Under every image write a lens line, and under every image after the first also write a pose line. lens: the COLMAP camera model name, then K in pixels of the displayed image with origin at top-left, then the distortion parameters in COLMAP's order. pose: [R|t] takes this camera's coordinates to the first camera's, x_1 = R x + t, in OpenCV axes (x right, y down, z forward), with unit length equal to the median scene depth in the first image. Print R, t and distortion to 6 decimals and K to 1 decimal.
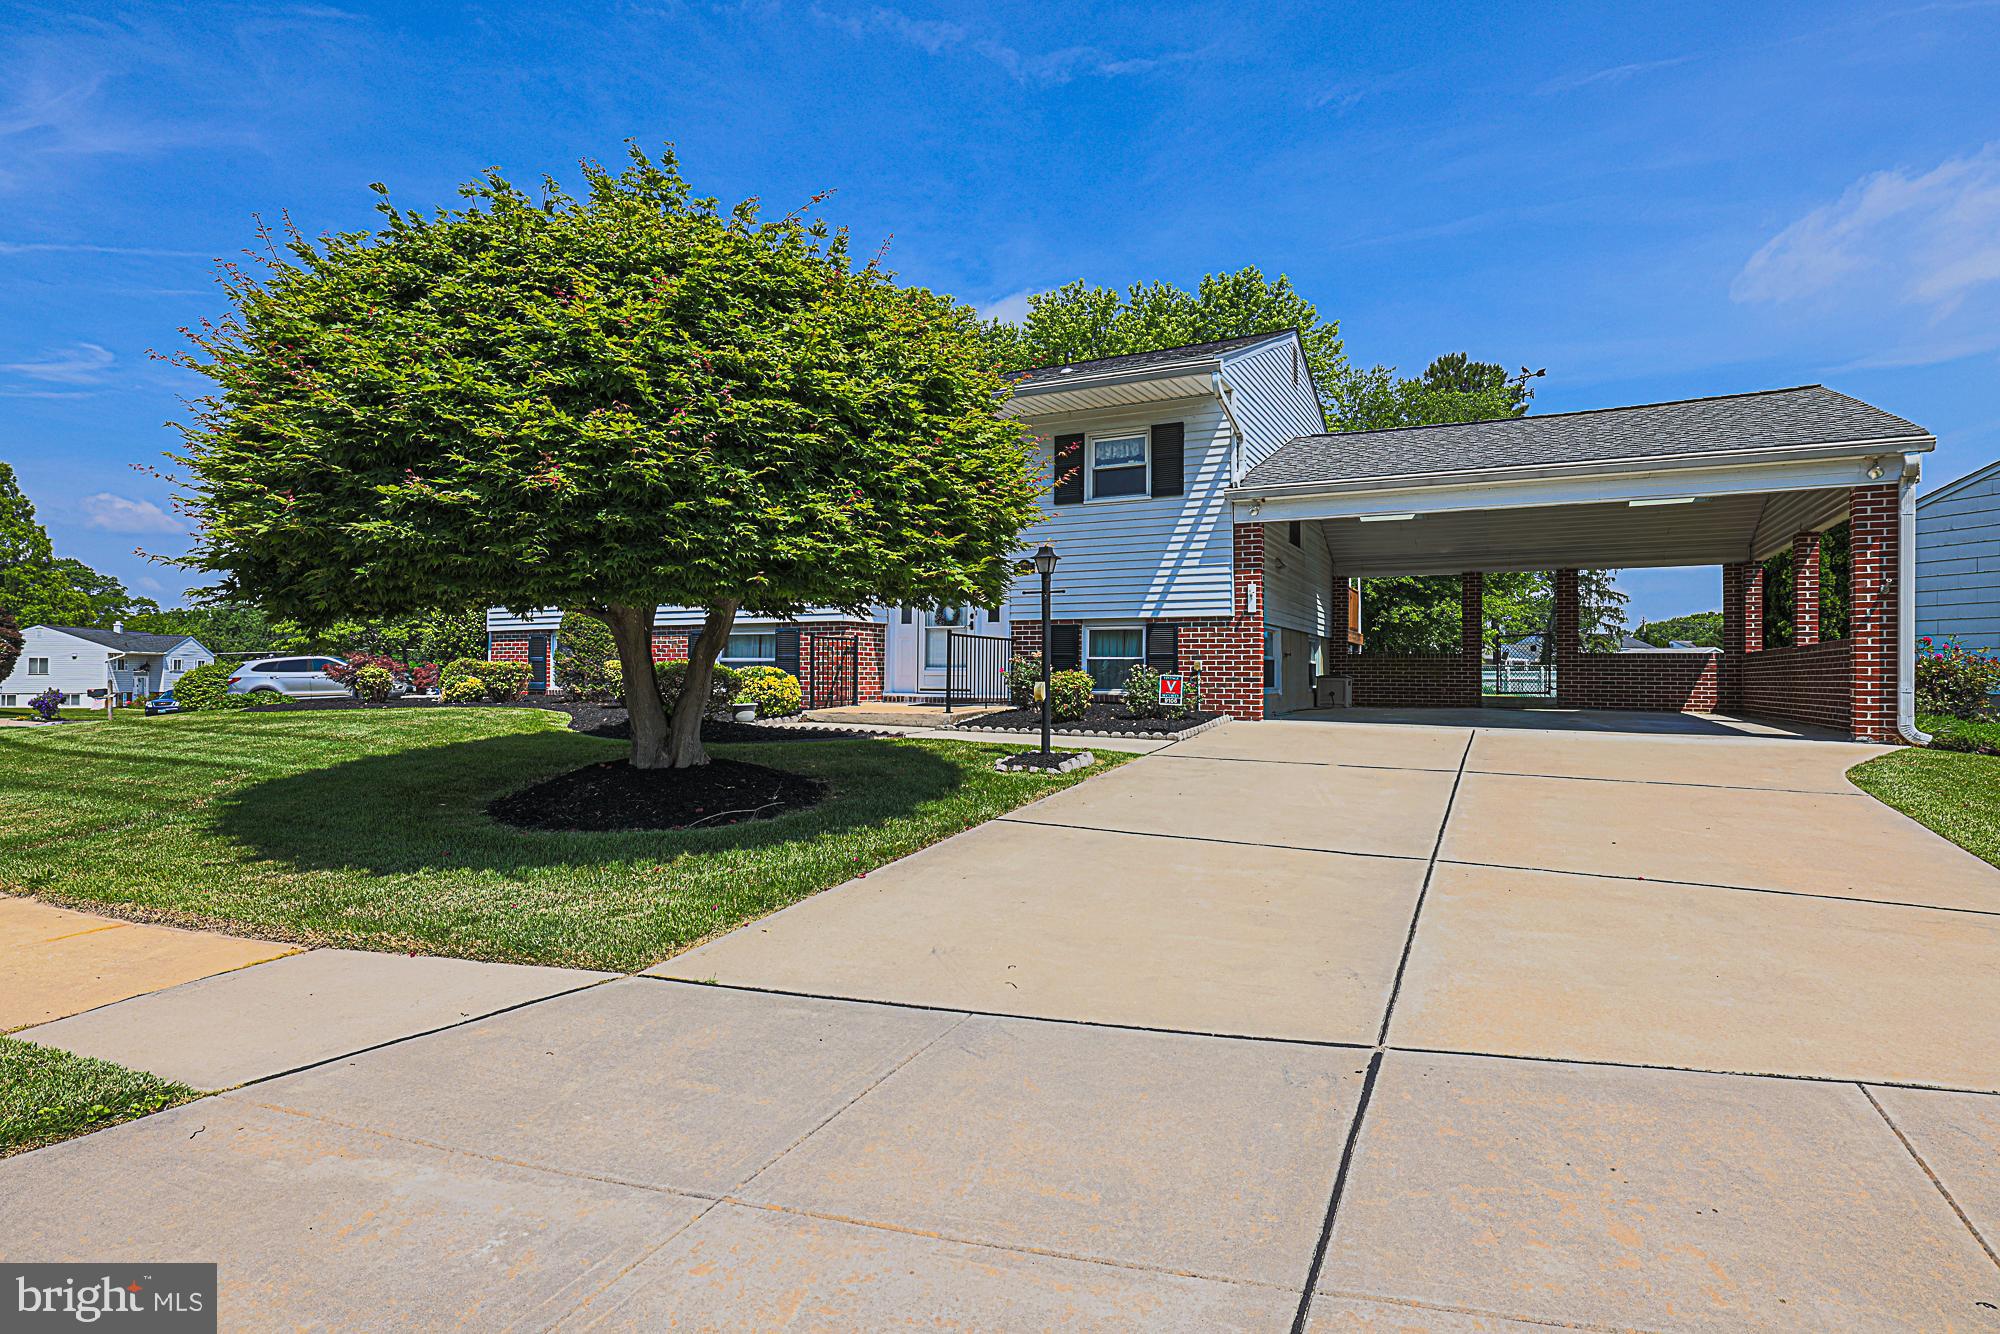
lens RADIAL K [[1012.3, 0, 1000.0], [0, 1012.3, 667.0], [0, 0, 1]] dist [-0.036436, 0.023668]
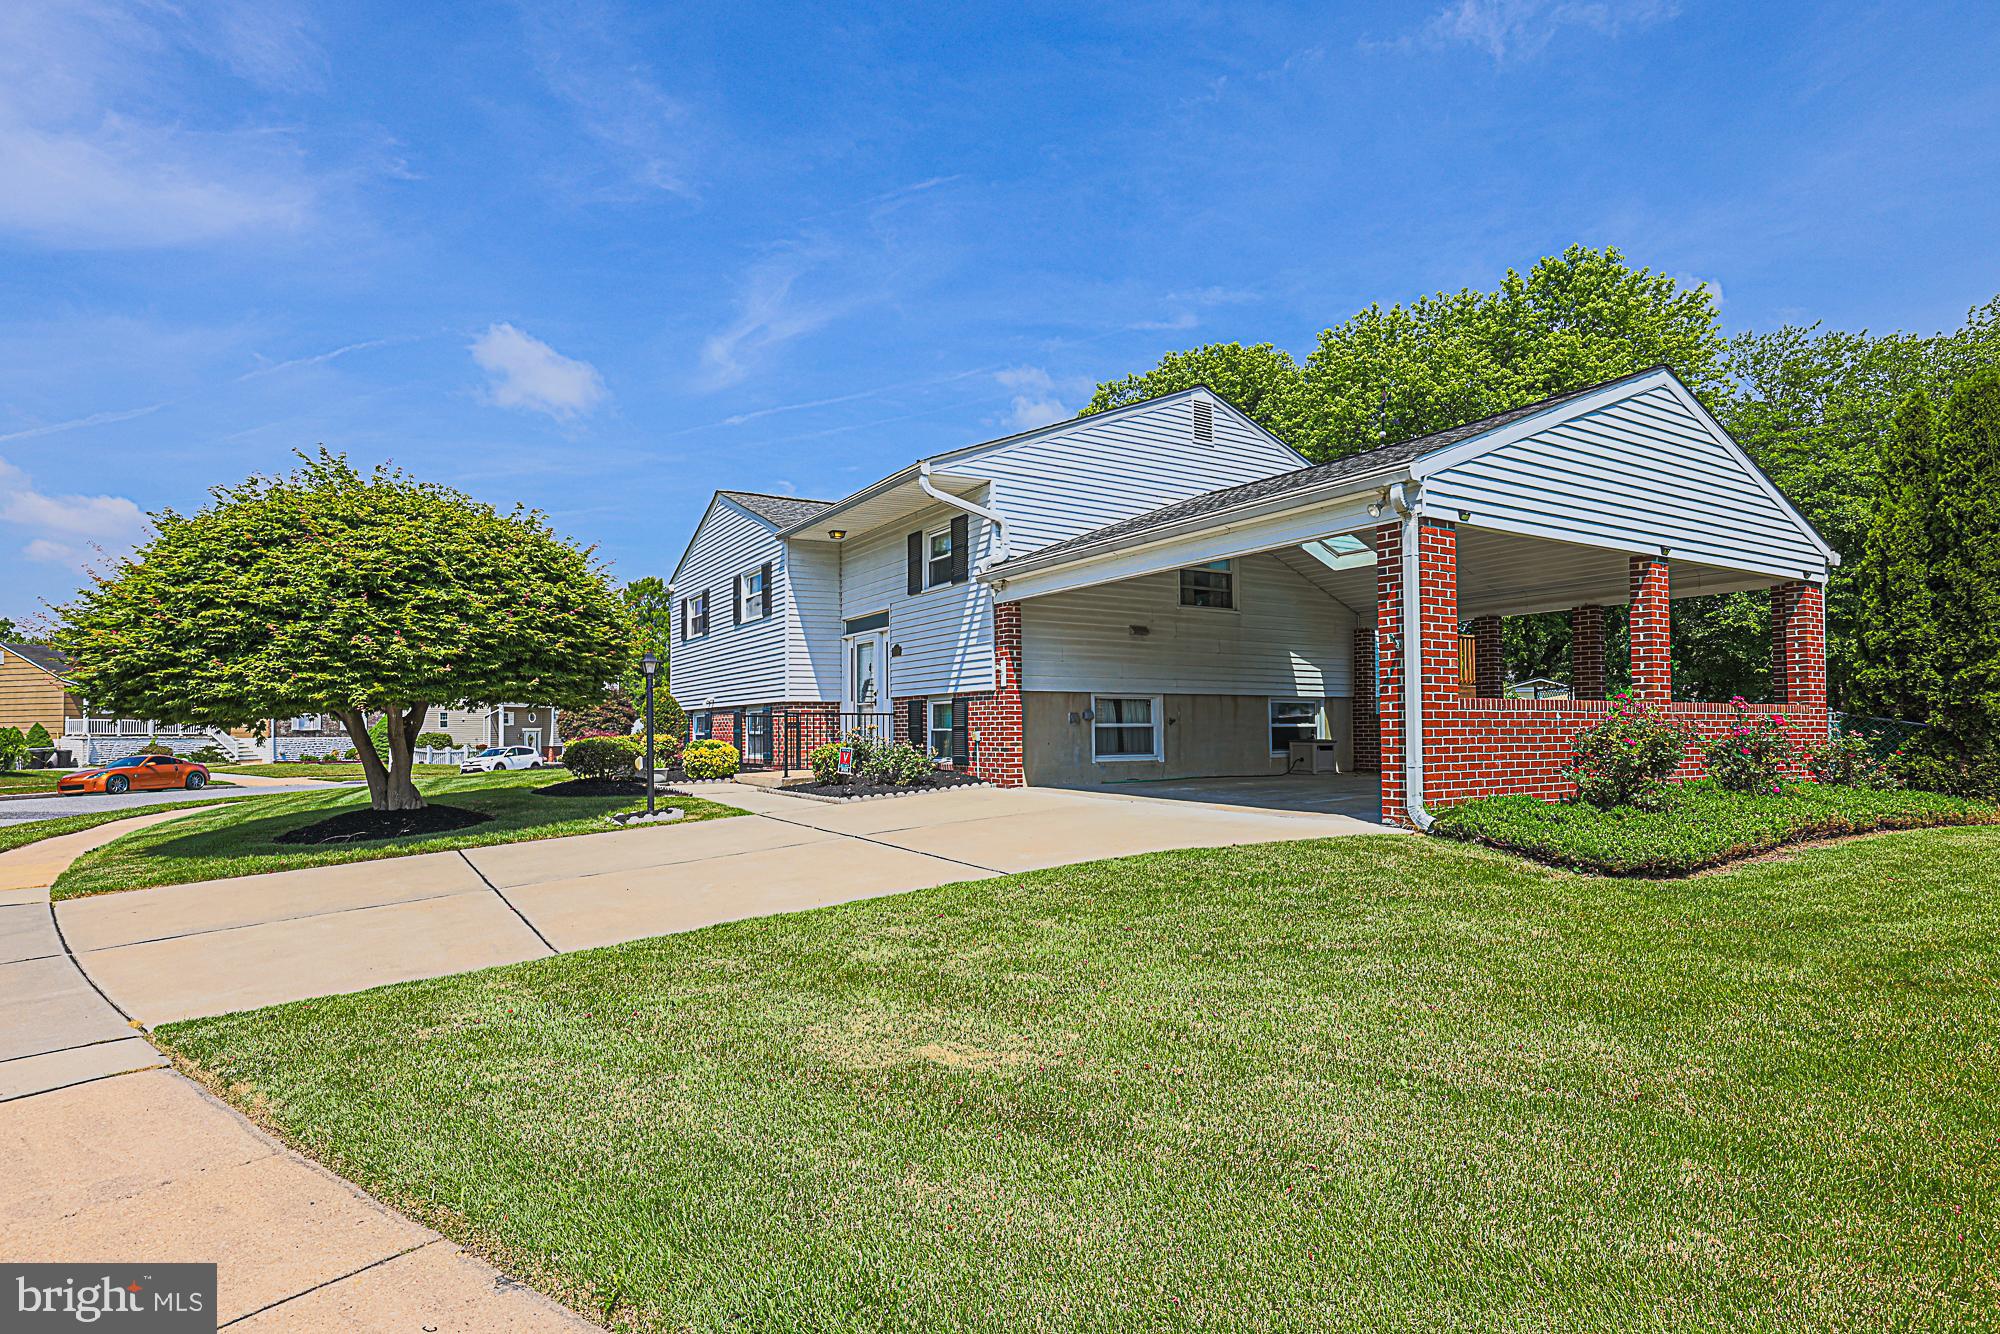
lens RADIAL K [[1040.9, 0, 1000.0], [0, 1040.9, 667.0], [0, 0, 1]] dist [-0.027114, 0.001125]
pose [[0.857967, -0.044356, -0.511787, 0.783176], [0.016670, 0.998145, -0.058562, -0.009869], [0.513435, 0.041713, 0.857114, 0.054700]]
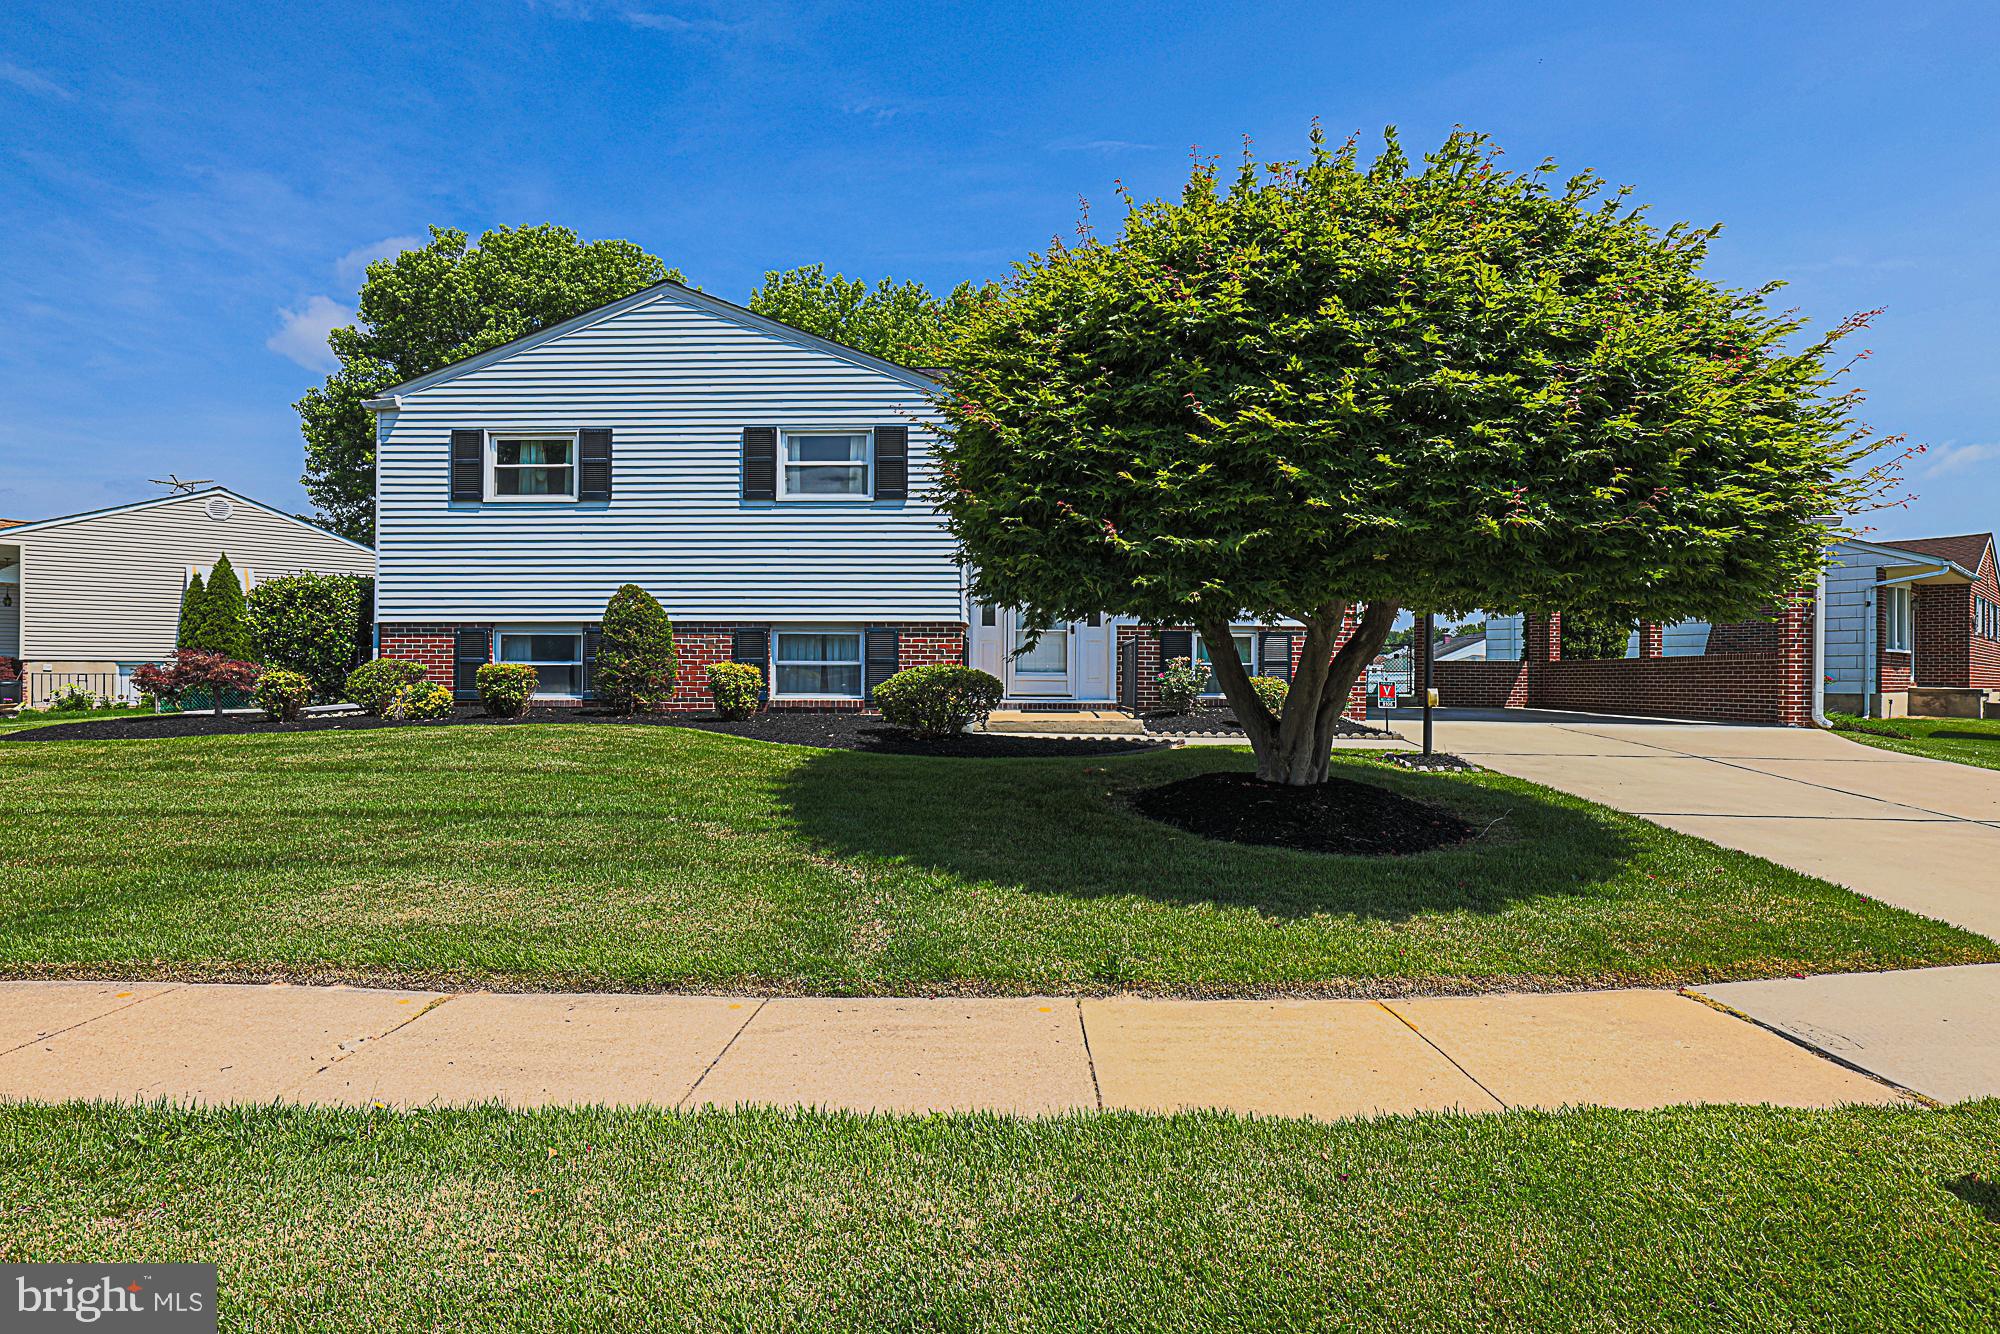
lens RADIAL K [[1022.6, 0, 1004.0], [0, 1022.6, 686.5], [0, 0, 1]] dist [-0.000339, 0.000419]
pose [[0.899664, -0.004647, 0.436557, -0.583711], [-0.002640, 0.999867, 0.016083, -0.002097], [-0.436574, -0.015622, 0.899533, 0.146480]]
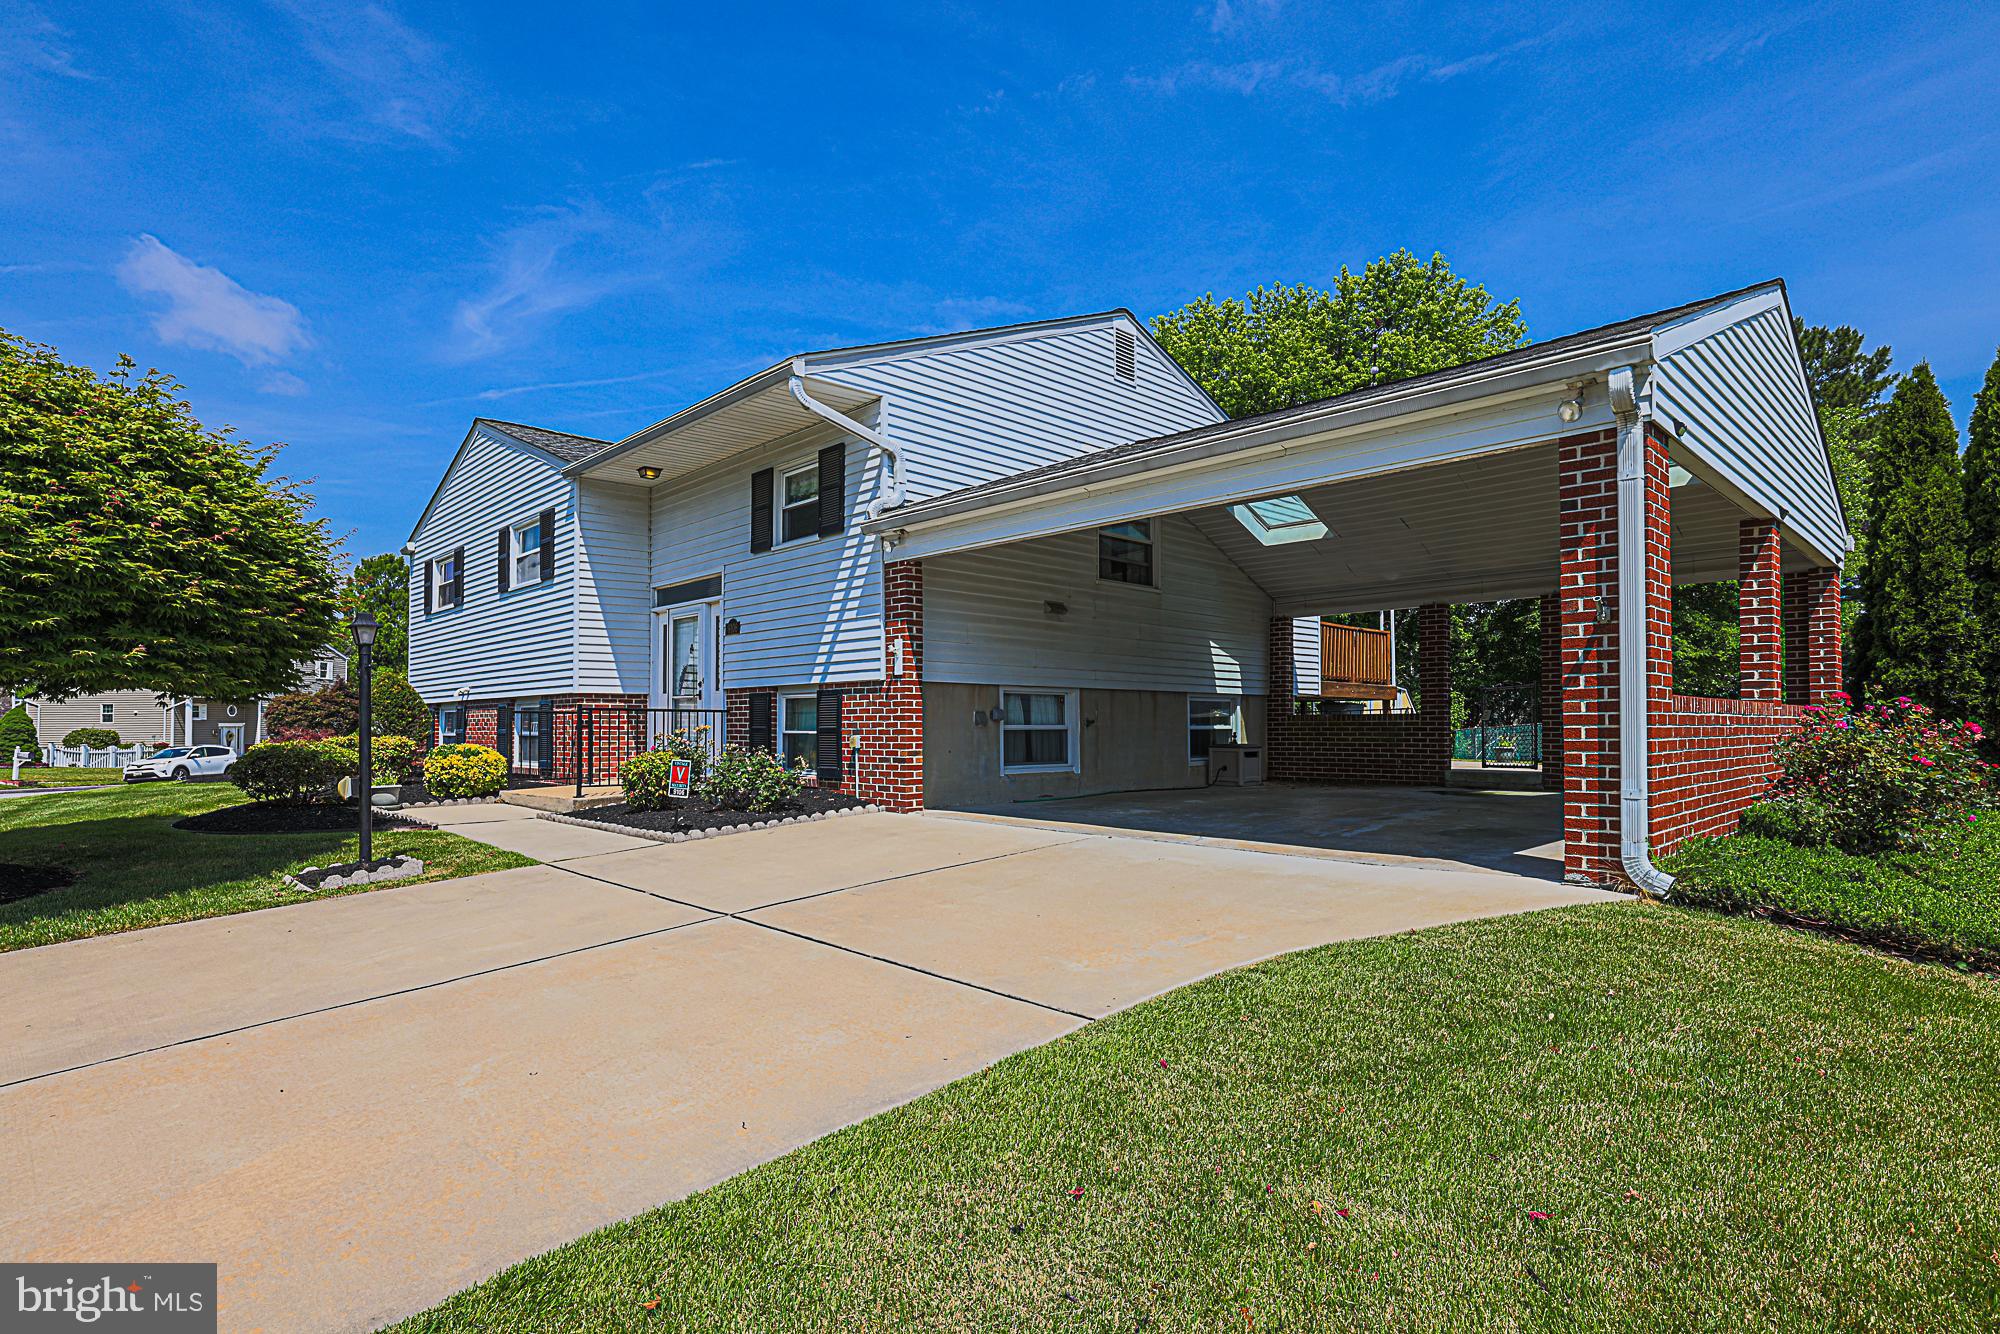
lens RADIAL K [[1020.4, 0, 1004.8], [0, 1020.4, 682.9], [0, 0, 1]] dist [-0.035096, 0.024702]
pose [[0.950167, -0.023719, -0.310836, 0.556352], [0.012679, 0.999216, -0.037492, -0.016433], [0.311482, 0.031683, 0.949724, 0.263475]]
